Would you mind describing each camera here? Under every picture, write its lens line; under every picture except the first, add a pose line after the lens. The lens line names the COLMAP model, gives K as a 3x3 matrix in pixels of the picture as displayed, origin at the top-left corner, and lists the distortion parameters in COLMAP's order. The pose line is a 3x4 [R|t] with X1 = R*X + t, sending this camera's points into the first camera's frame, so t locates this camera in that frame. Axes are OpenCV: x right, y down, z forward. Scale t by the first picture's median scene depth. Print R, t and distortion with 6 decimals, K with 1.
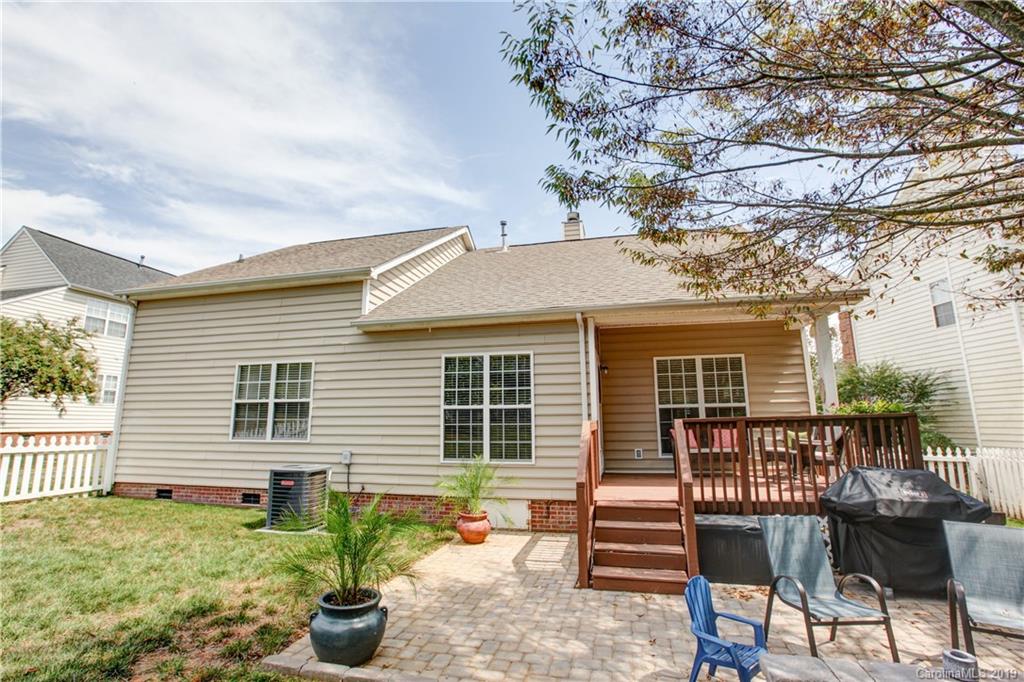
lens RADIAL K [[468.1, 0, 511.0], [0, 468.1, 339.5], [0, 0, 1]] dist [-0.041325, 0.011517]
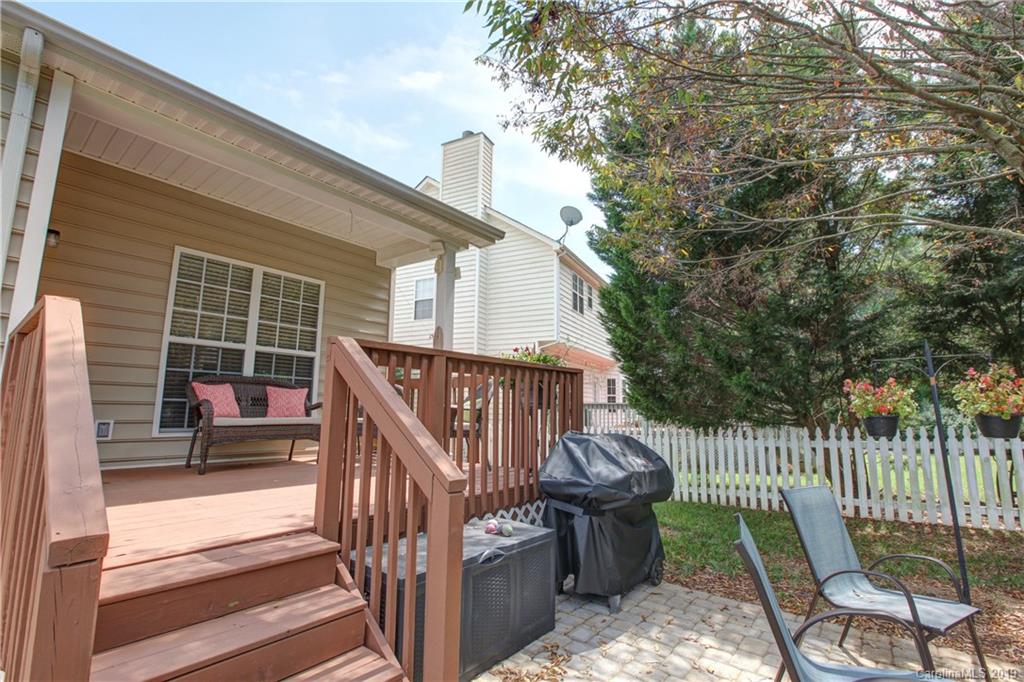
lens RADIAL K [[468.1, 0, 514.5], [0, 468.1, 340.7], [0, 0, 1]] dist [-0.041325, 0.011517]
pose [[0.427217, 0.147144, 0.892096, 0.025520], [-0.177411, 0.981130, -0.076868, 0.119302], [-0.886573, -0.125428, 0.445260, 0.437925]]
